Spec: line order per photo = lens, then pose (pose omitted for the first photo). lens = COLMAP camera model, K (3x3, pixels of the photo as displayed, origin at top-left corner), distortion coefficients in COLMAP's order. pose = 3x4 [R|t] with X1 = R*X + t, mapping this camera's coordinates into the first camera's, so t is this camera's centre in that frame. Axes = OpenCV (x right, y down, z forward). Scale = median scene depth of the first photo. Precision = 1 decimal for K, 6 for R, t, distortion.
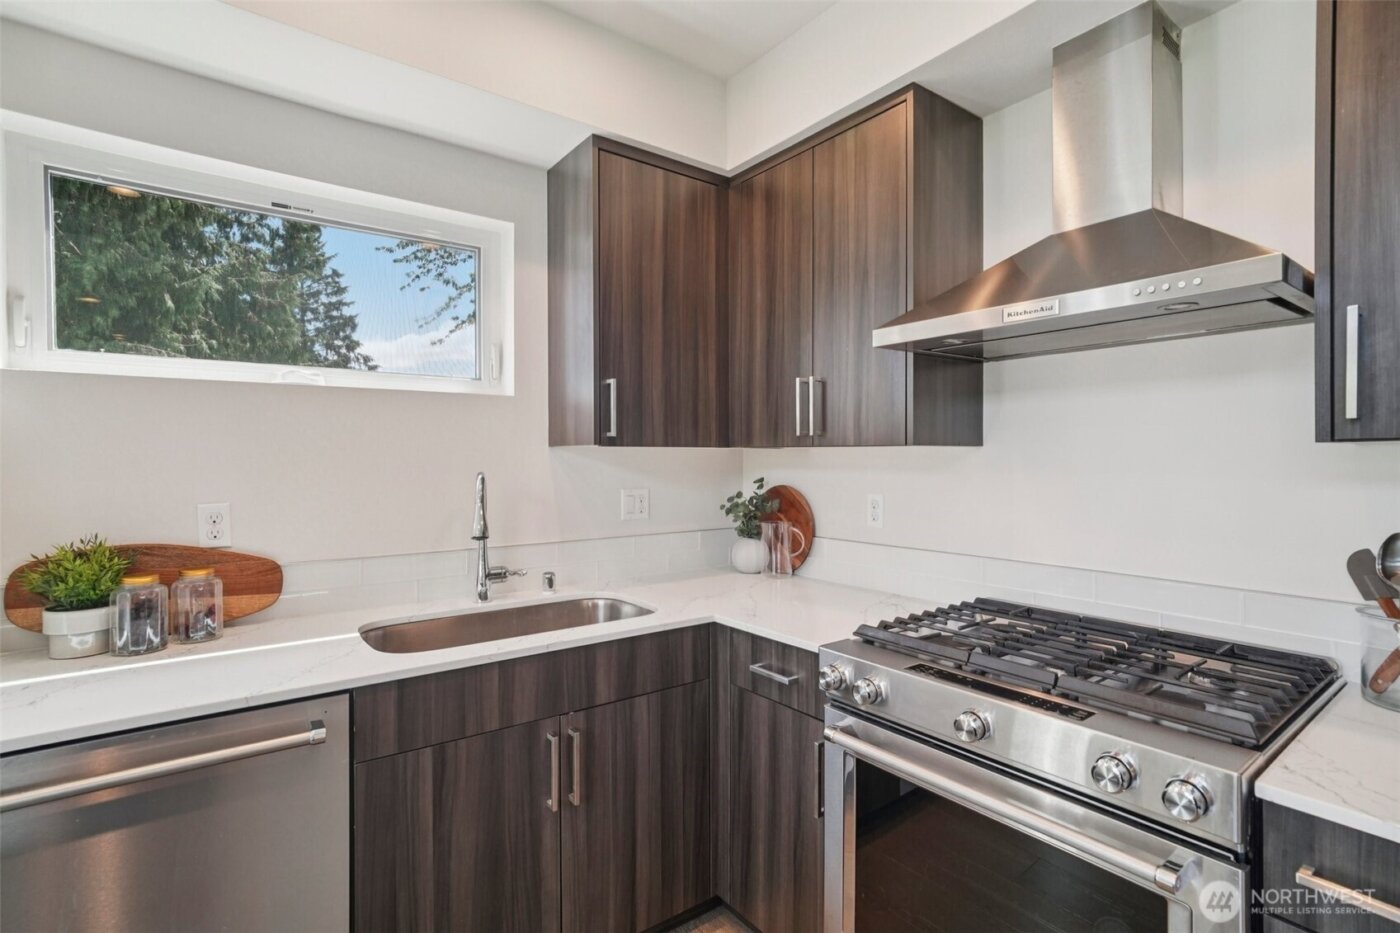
lens RADIAL K [[650.9, 0, 698.1], [0, 650.9, 458.9], [0, 0, 1]] dist [0.000875, 0.000683]
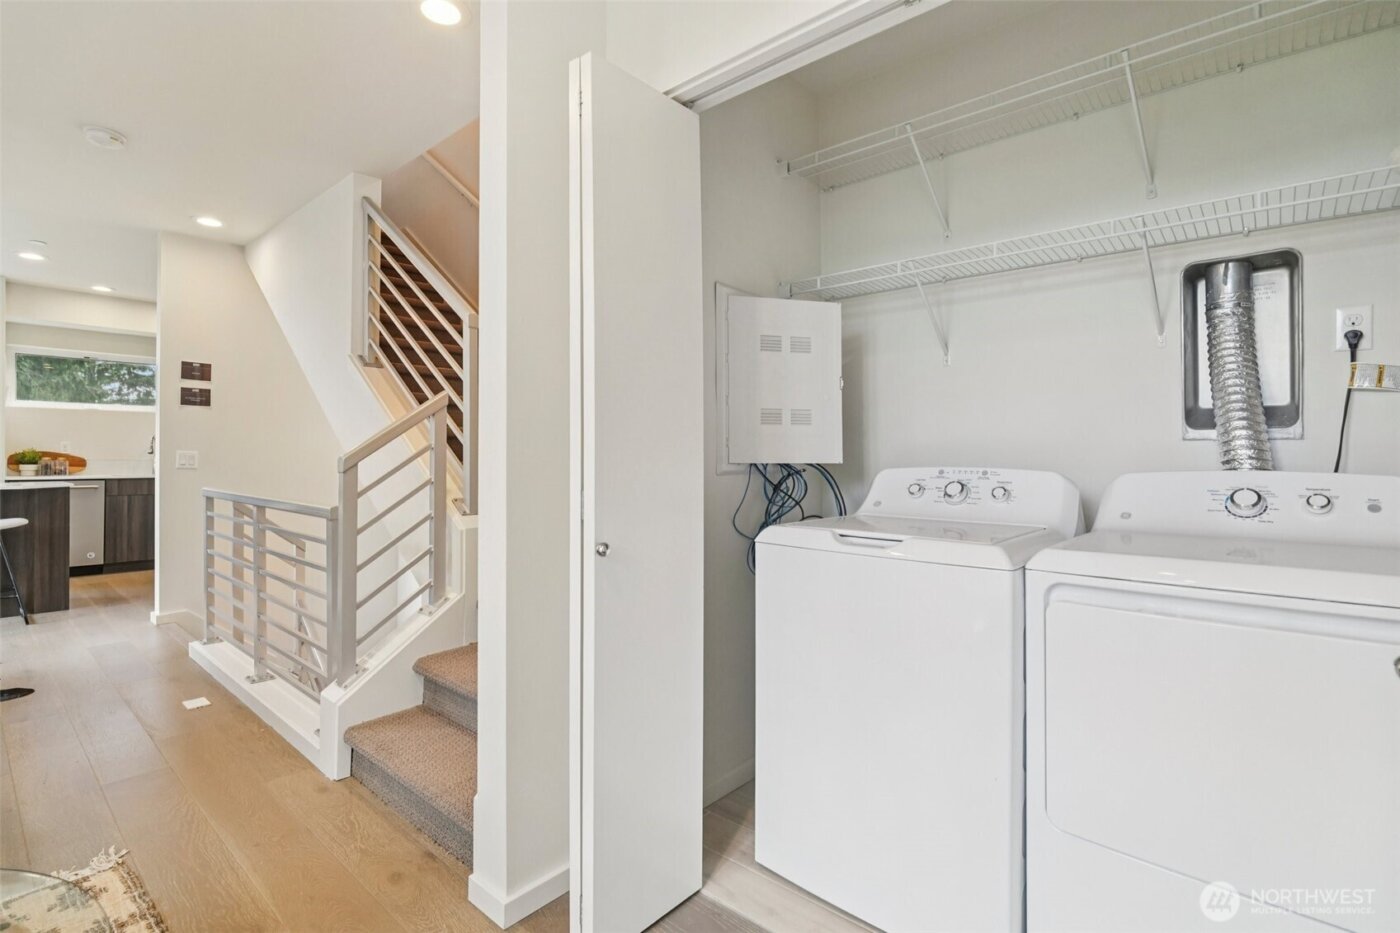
lens RADIAL K [[650.9, 0, 698.1], [0, 650.9, 458.9], [0, 0, 1]] dist [0.000875, 0.000683]
pose [[0.980069, 0.005253, 0.198586, 1.785534], [-0.005548, 0.999984, 0.000927, 0.121767], [-0.198578, -0.002010, 0.980083, -2.918362]]
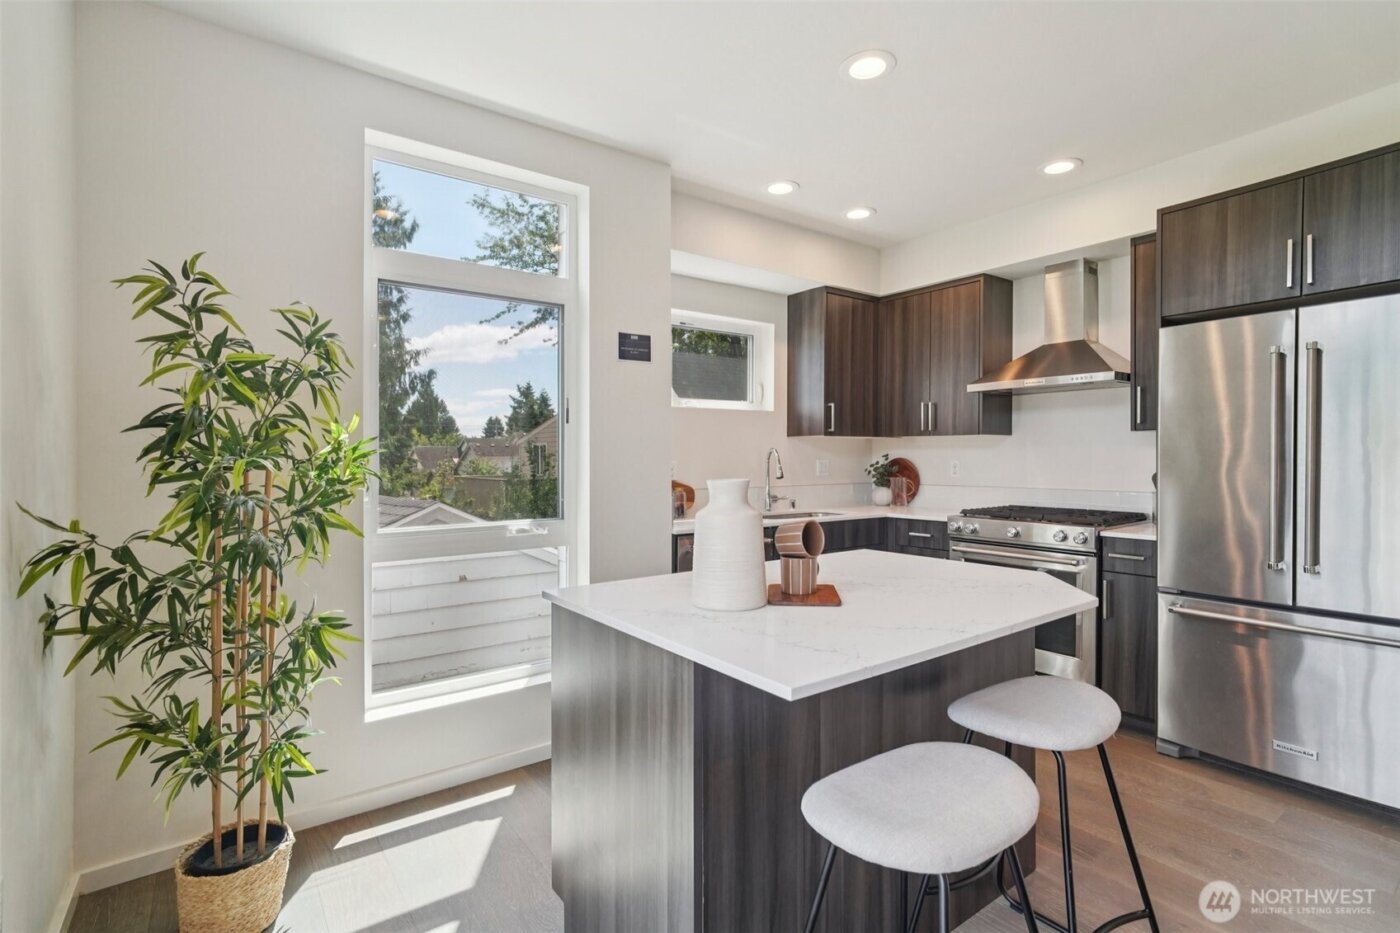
lens RADIAL K [[650.9, 0, 698.1], [0, 650.9, 458.9], [0, 0, 1]] dist [0.000875, 0.000683]
pose [[0.999911, -0.002934, -0.013047, -0.537548], [0.002989, 0.999987, 0.004152, 0.044583], [0.013034, -0.004190, 0.999906, -1.087551]]
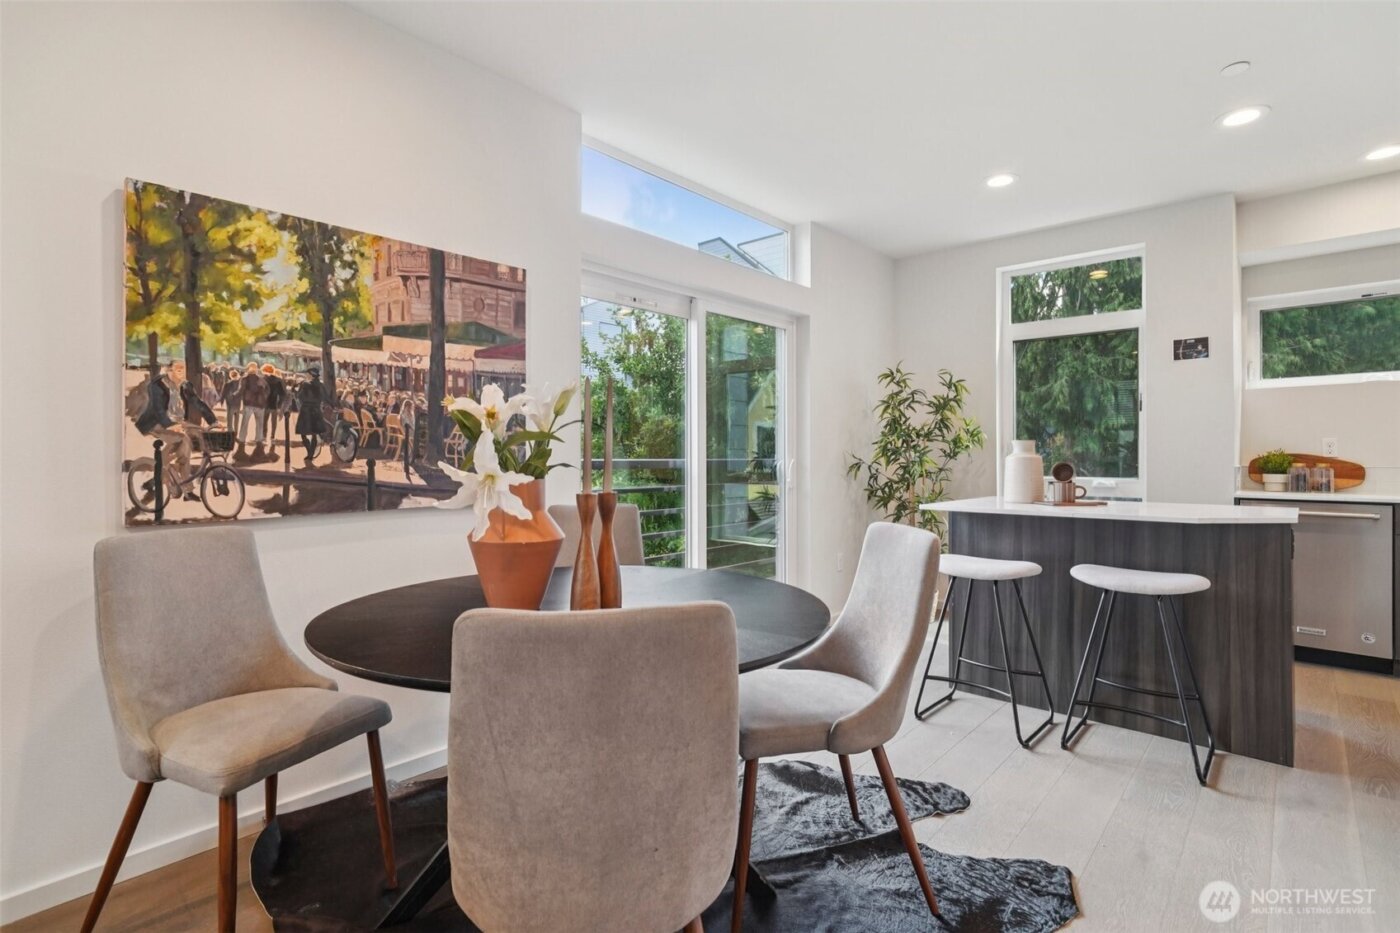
lens RADIAL K [[668.8, 0, 695.9], [0, 668.8, 455.7], [0, 0, 1]] dist [-0.000446, 0.000503]
pose [[0.185355, -0.003824, -0.982664, 0.996015], [-0.001107, 0.999991, -0.004101, 0.122467], [0.982671, 0.001848, 0.185349, -1.402309]]
